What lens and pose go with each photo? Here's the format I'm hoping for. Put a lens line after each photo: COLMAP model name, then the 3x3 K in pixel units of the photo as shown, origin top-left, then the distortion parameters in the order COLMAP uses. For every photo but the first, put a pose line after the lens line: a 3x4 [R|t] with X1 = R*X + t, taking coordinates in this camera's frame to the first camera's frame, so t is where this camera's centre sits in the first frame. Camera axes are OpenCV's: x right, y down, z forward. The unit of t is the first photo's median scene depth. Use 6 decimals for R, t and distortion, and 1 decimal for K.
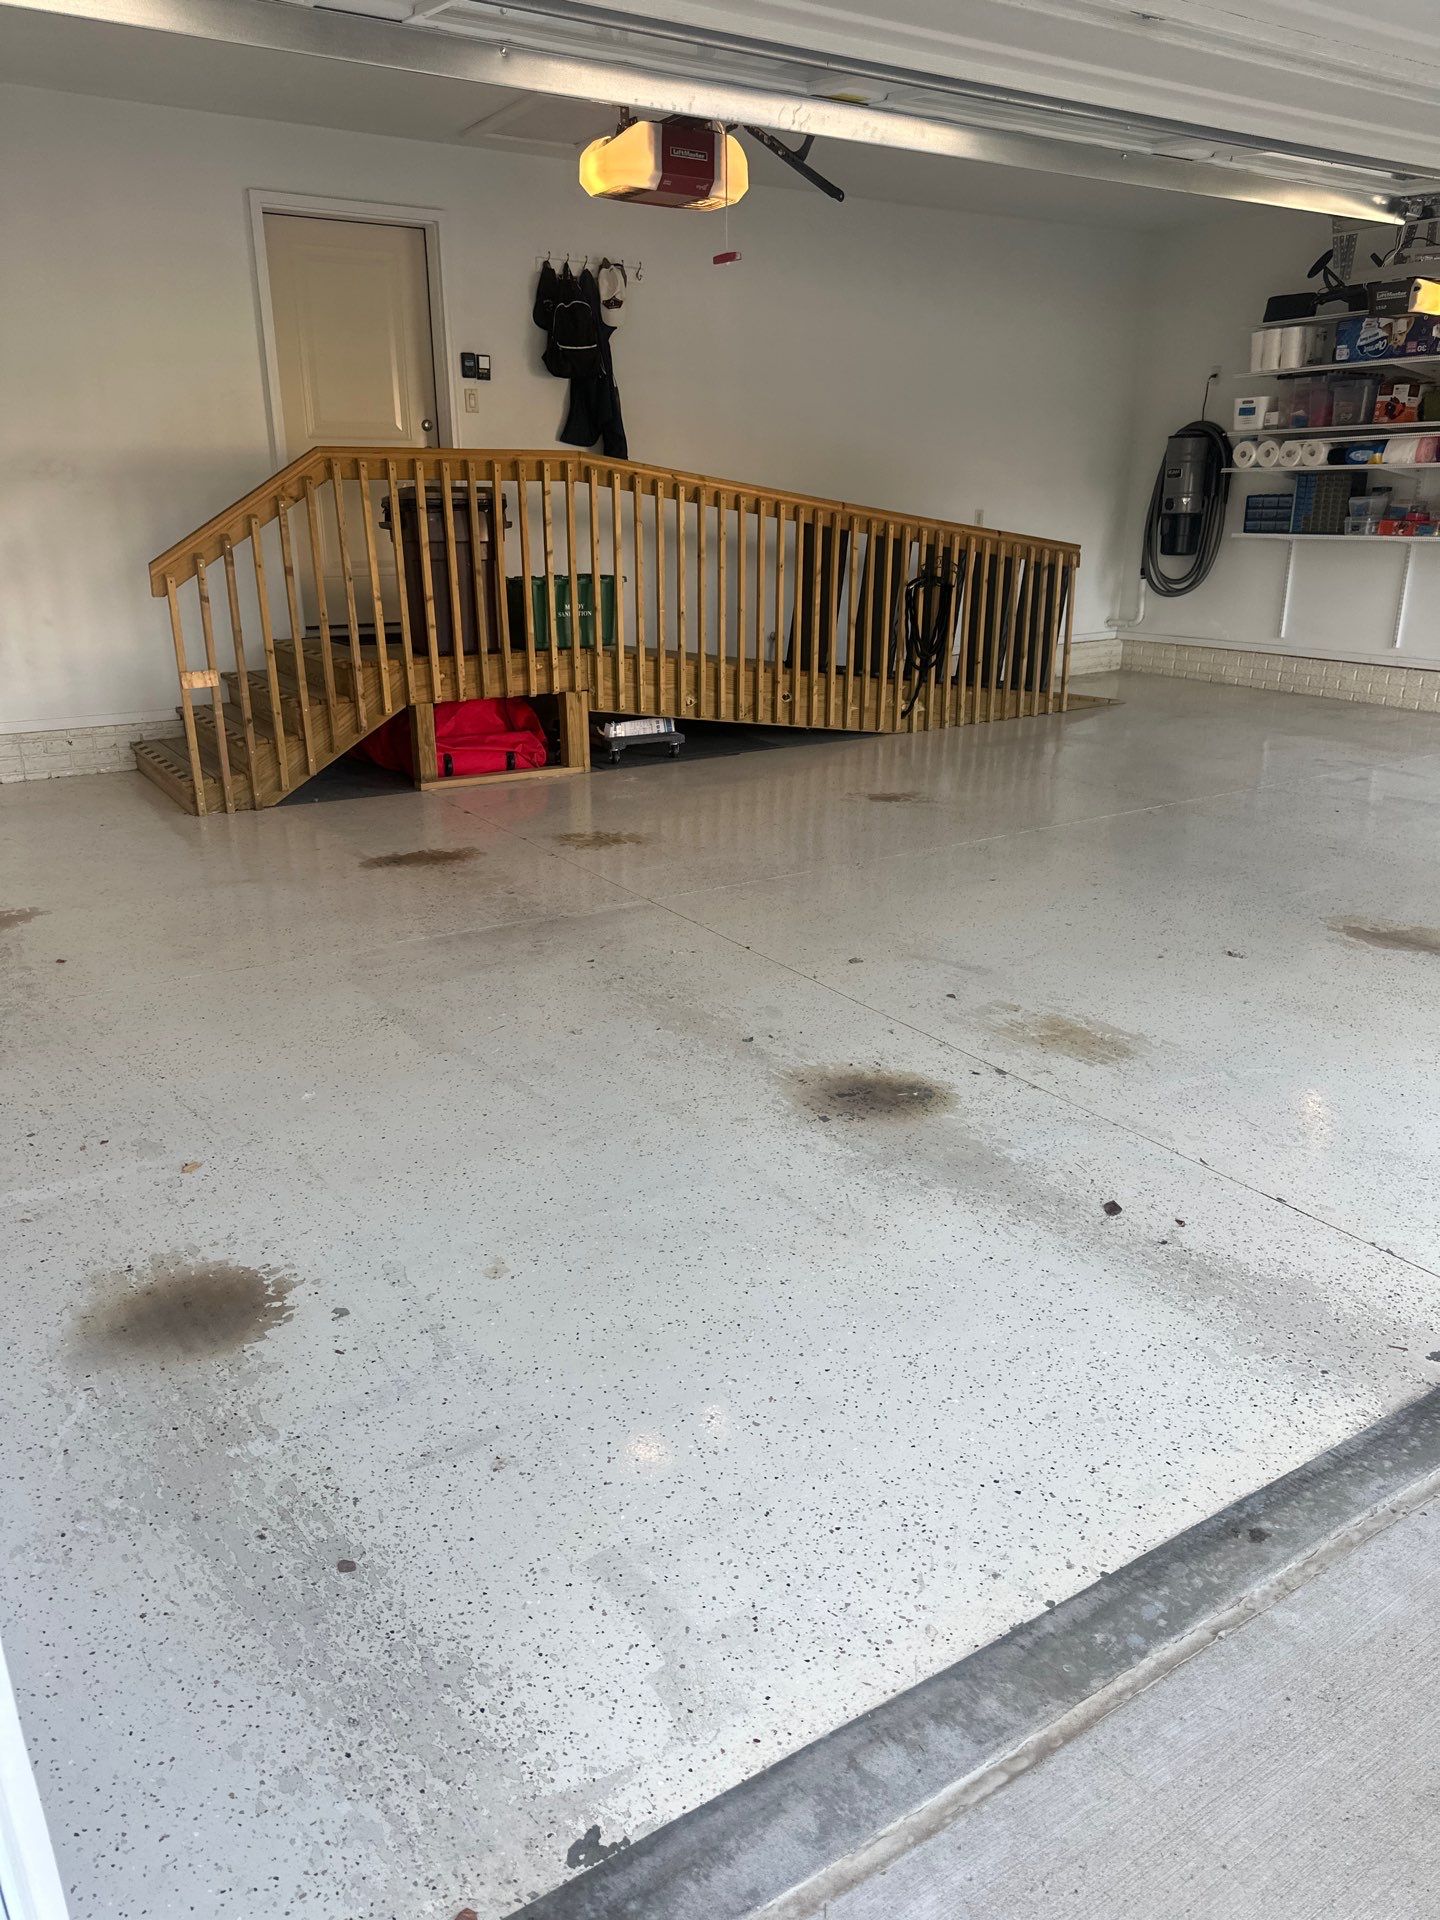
lens RADIAL K [[1336.6, 0, 700.4], [0, 1336.6, 972.2], [0, 0, 1]] dist [0.157256, -0.285095]
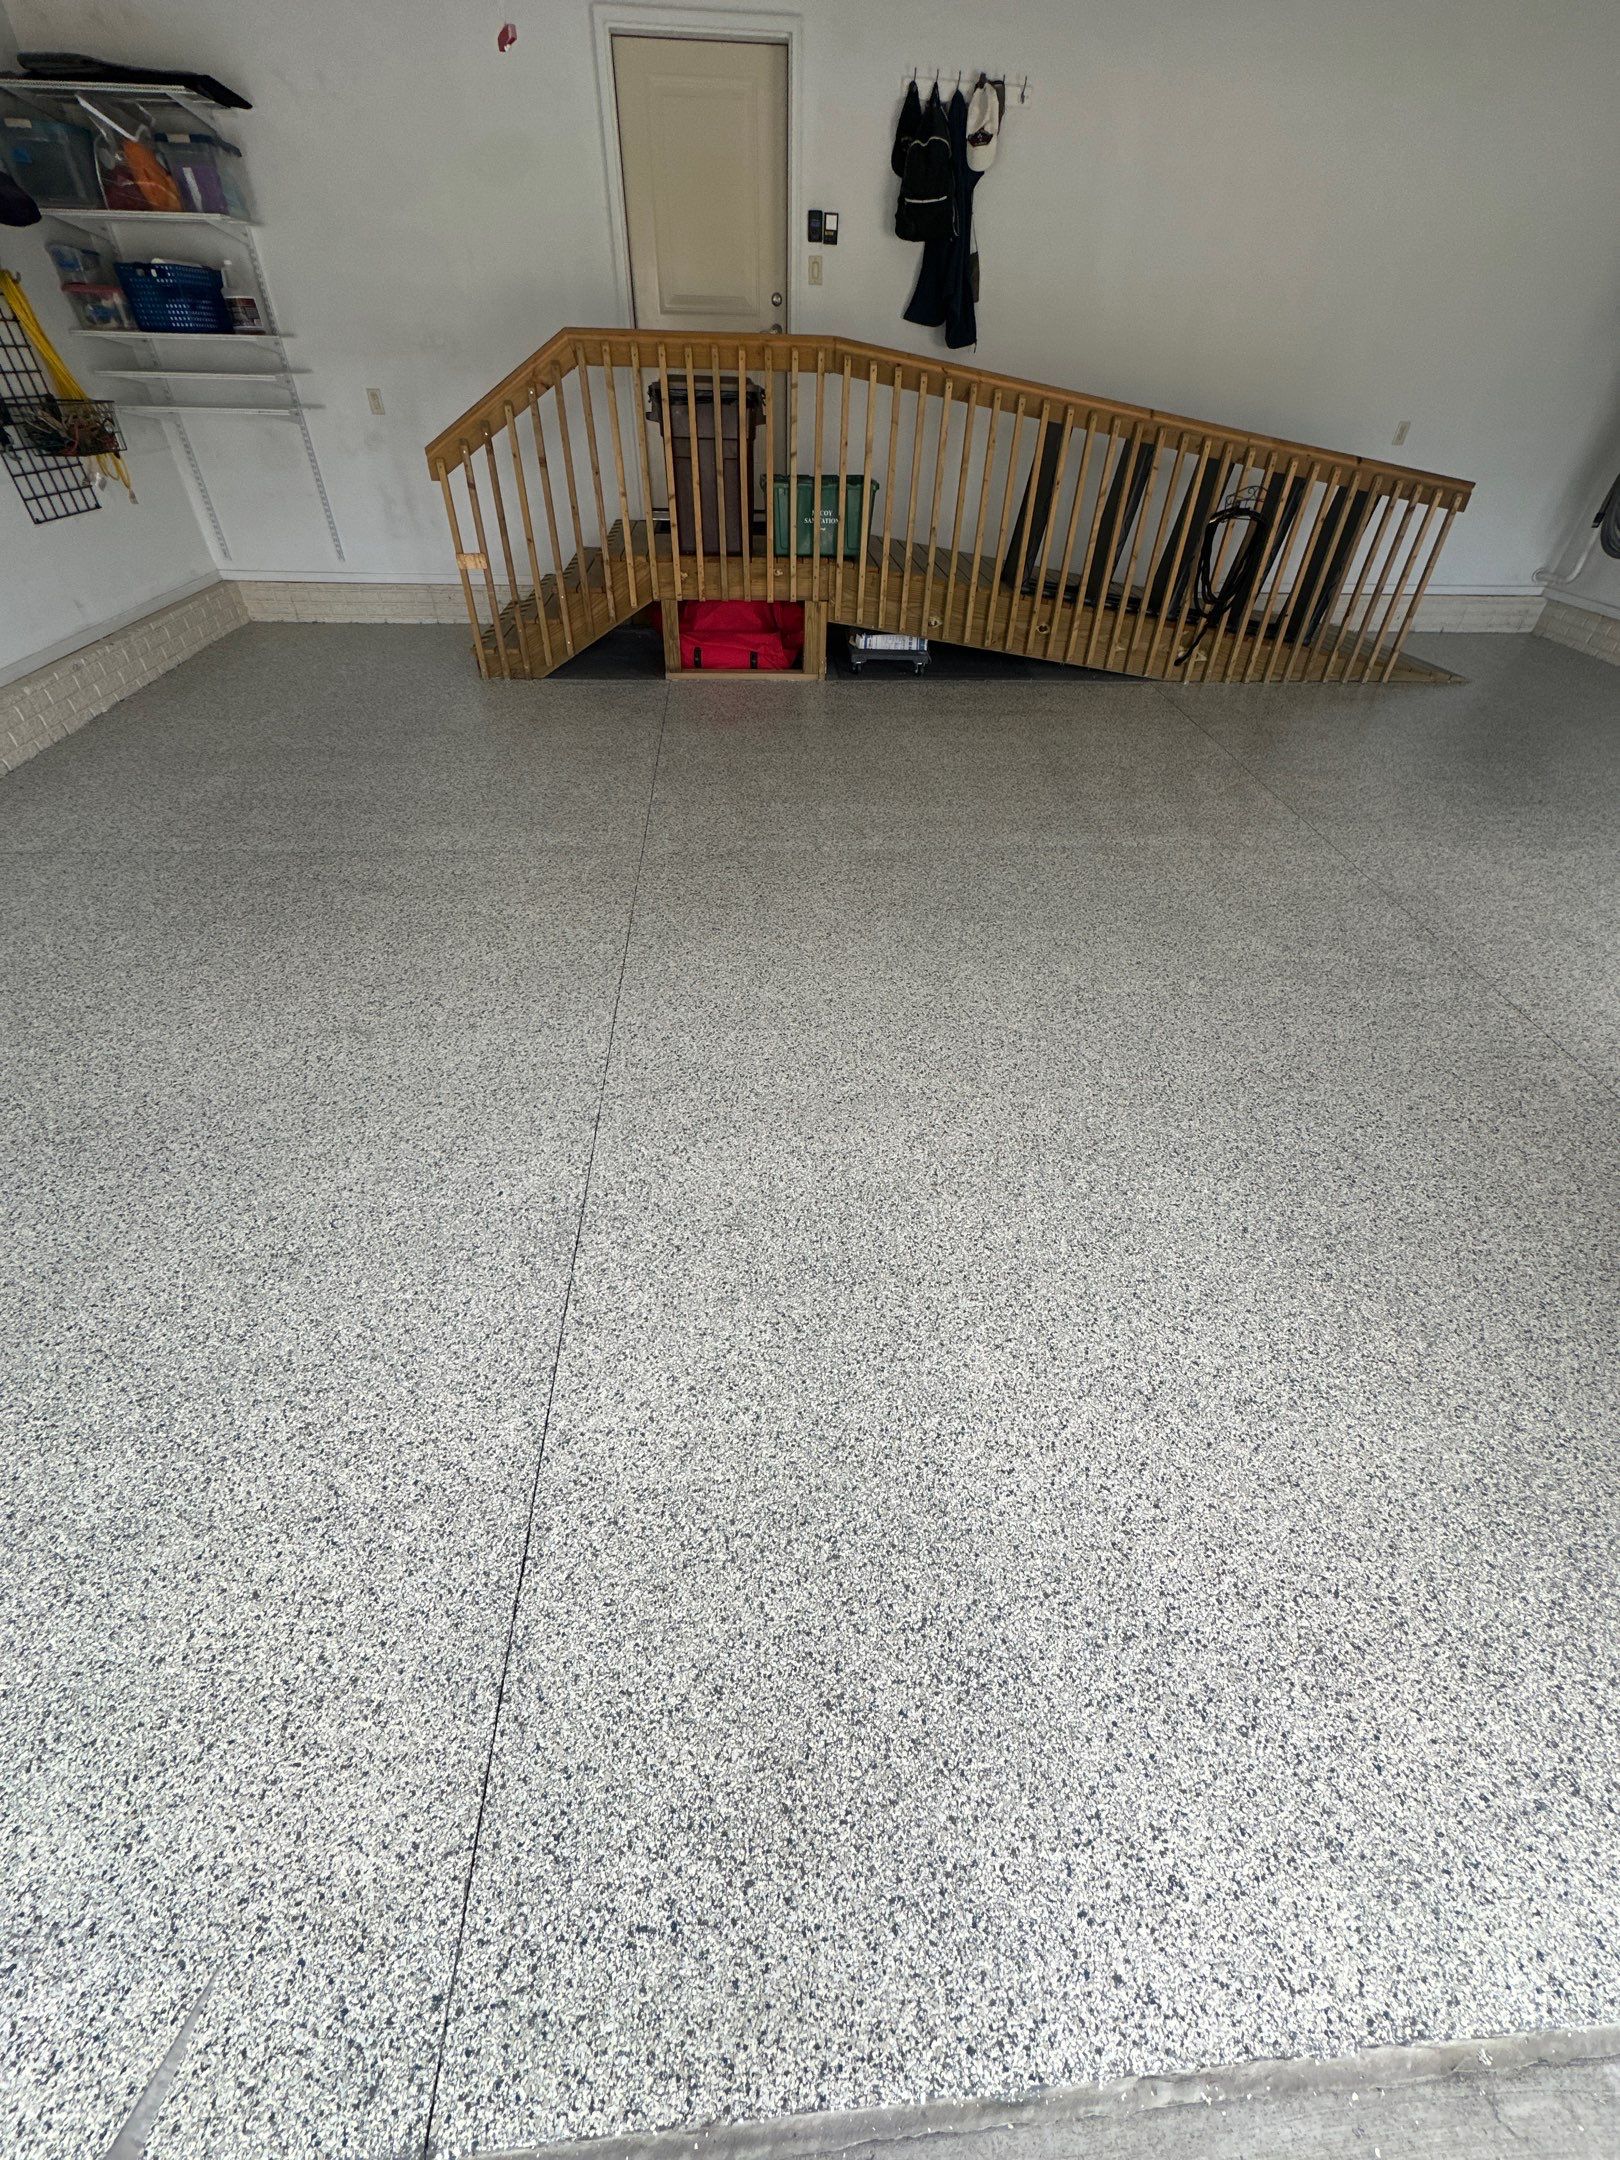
lens RADIAL K [[851.8, 0, 810.0], [0, 851.8, 1080.0], [0, 0, 1]] dist [-0.005201, 0.000796]
pose [[0.878326, 0.332121, -0.343860, 0.268729], [-0.183941, 0.898684, 0.398162, -0.132387], [0.441259, -0.286465, 0.850428, 0.297814]]
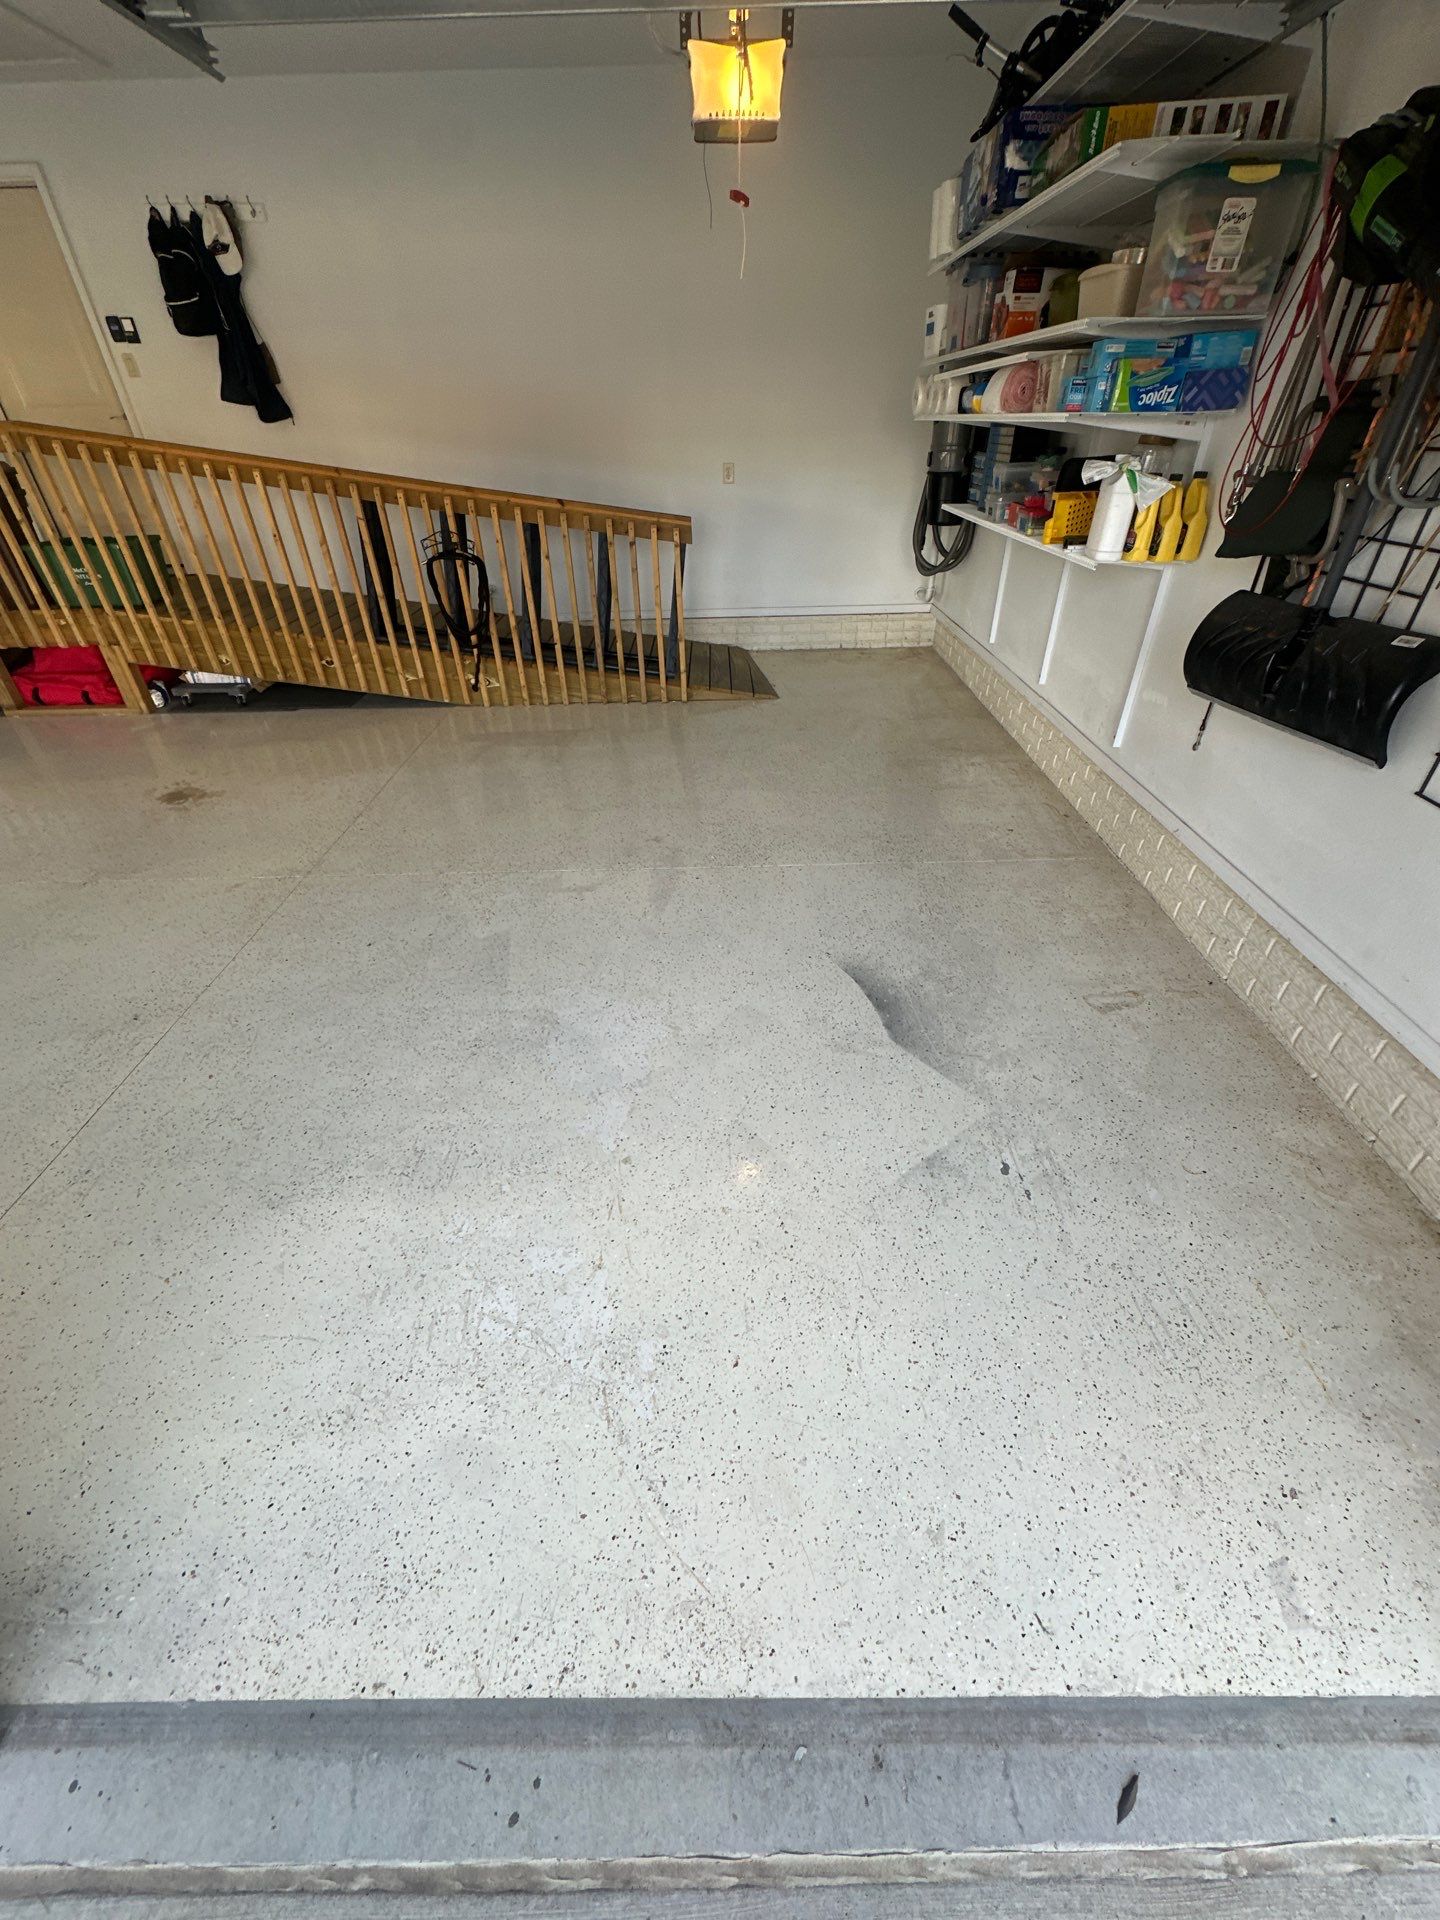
lens RADIAL K [[757.2, 0, 720.0], [0, 757.2, 960.0], [0, 0, 1]] dist [-0.005201, 0.000796]
pose [[0.847854, 0.301429, -0.436216, 0.741400], [-0.163589, 0.931265, 0.325552, -0.253453], [0.504363, -0.204661, 0.838887, 0.651608]]
